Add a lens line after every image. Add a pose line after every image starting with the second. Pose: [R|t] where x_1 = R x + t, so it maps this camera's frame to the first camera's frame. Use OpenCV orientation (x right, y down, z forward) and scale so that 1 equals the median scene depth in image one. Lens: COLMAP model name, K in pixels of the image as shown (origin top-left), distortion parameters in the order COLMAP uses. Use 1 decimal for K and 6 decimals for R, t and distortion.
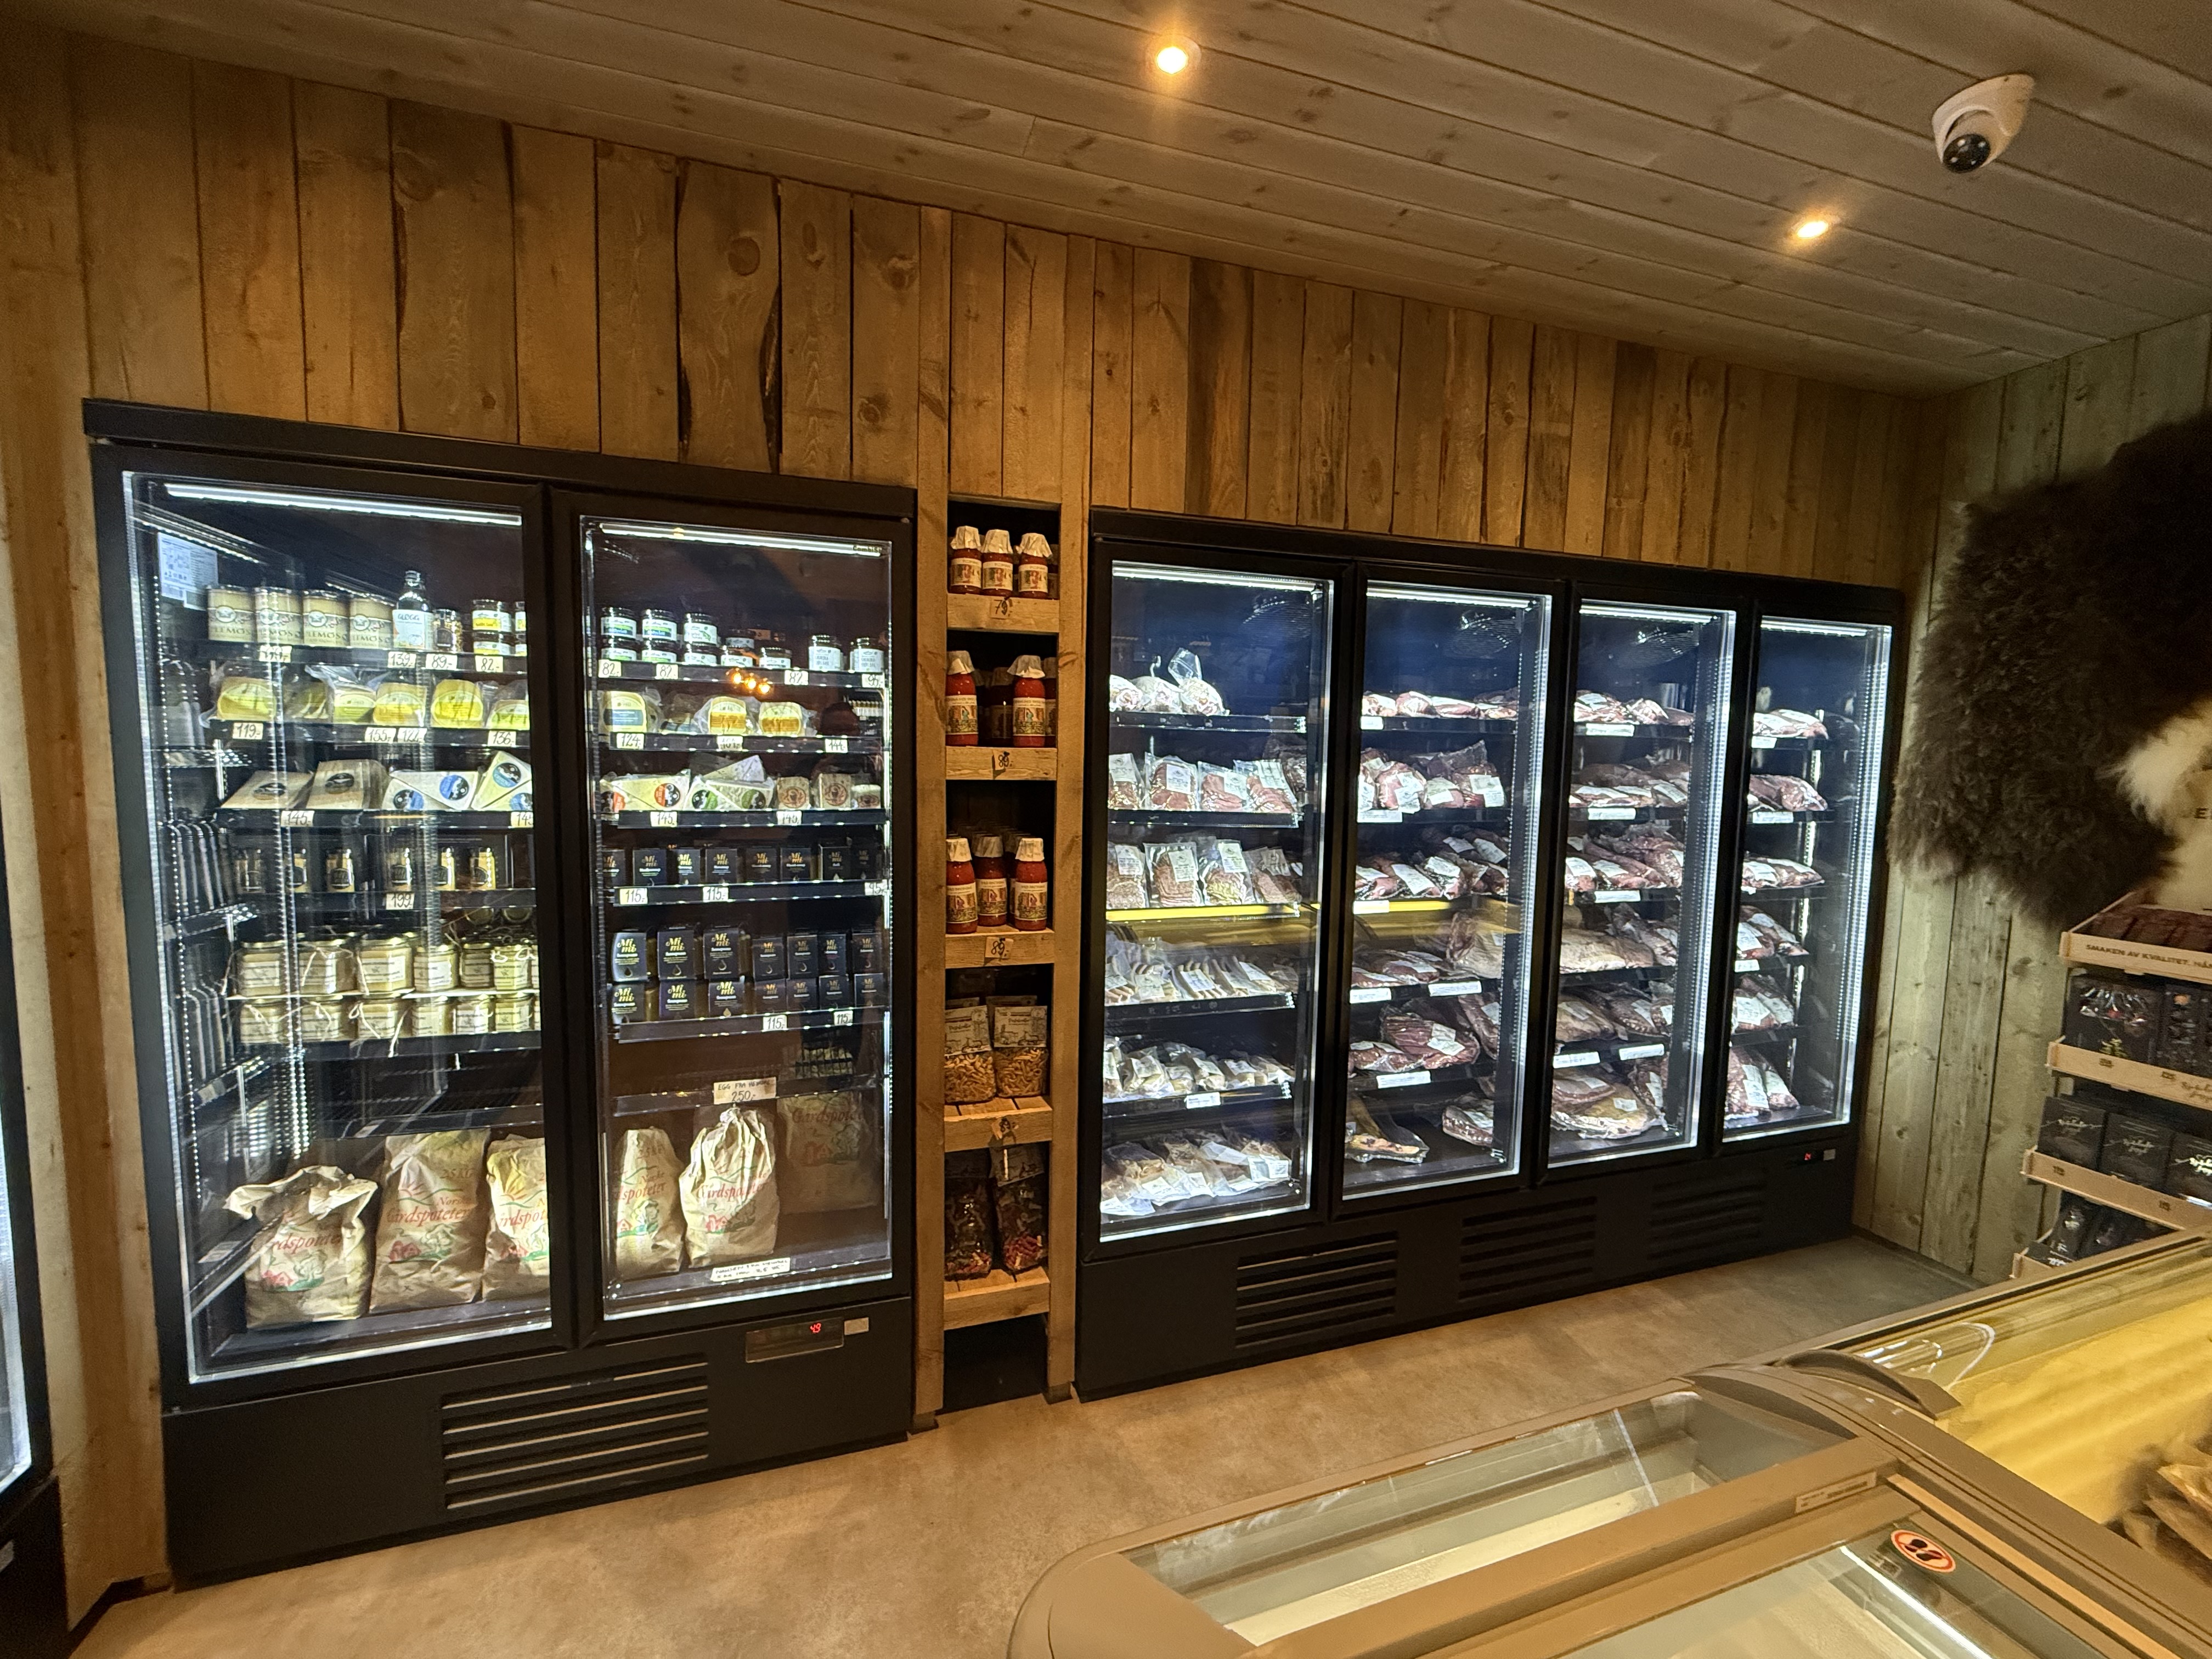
lens RADIAL K [[884.5, 0, 1103.1], [0, 884.5, 833.8], [0, 0, 1]] dist [0.000961, -0.000046]
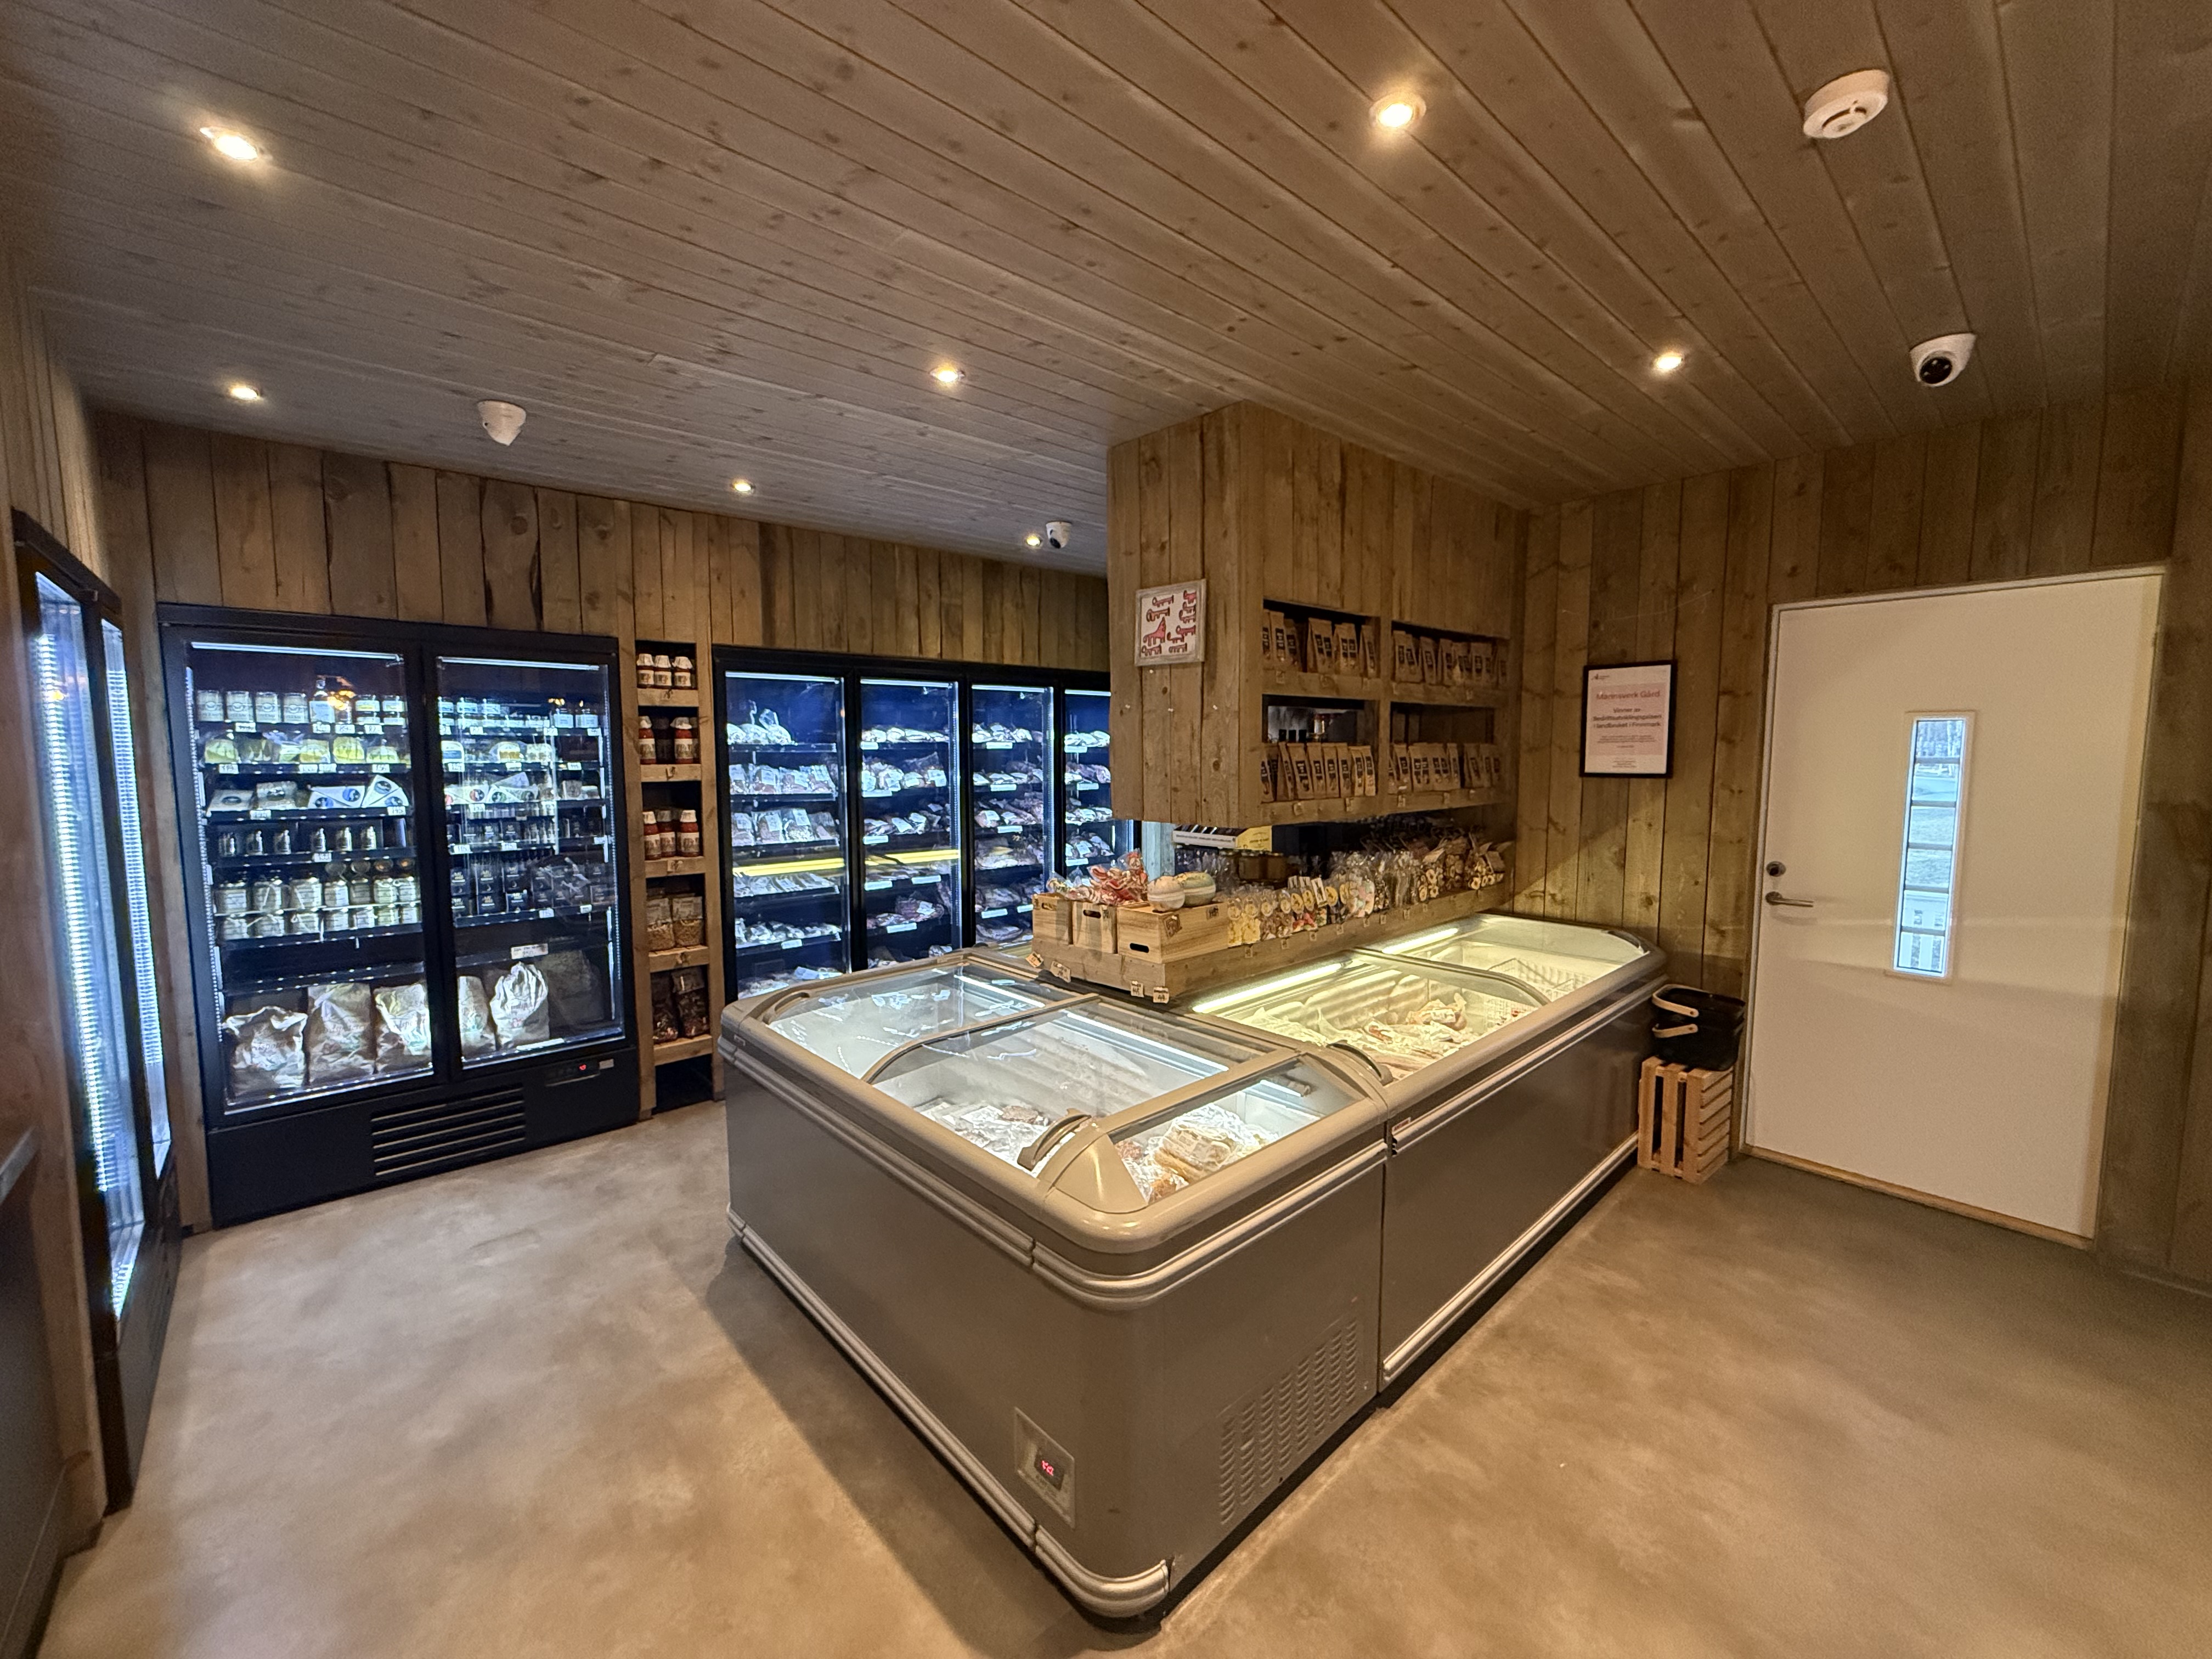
lens RADIAL K [[884.5, 0, 1107.5], [0, 884.5, 829.5], [0, 0, 1]] dist [0.000961, -0.000046]
pose [[0.909336, -0.055201, 0.412384, -0.050558], [0.050753, 0.998475, 0.021739, 0.055244], [-0.412955, 0.001162, 0.910751, -1.232183]]
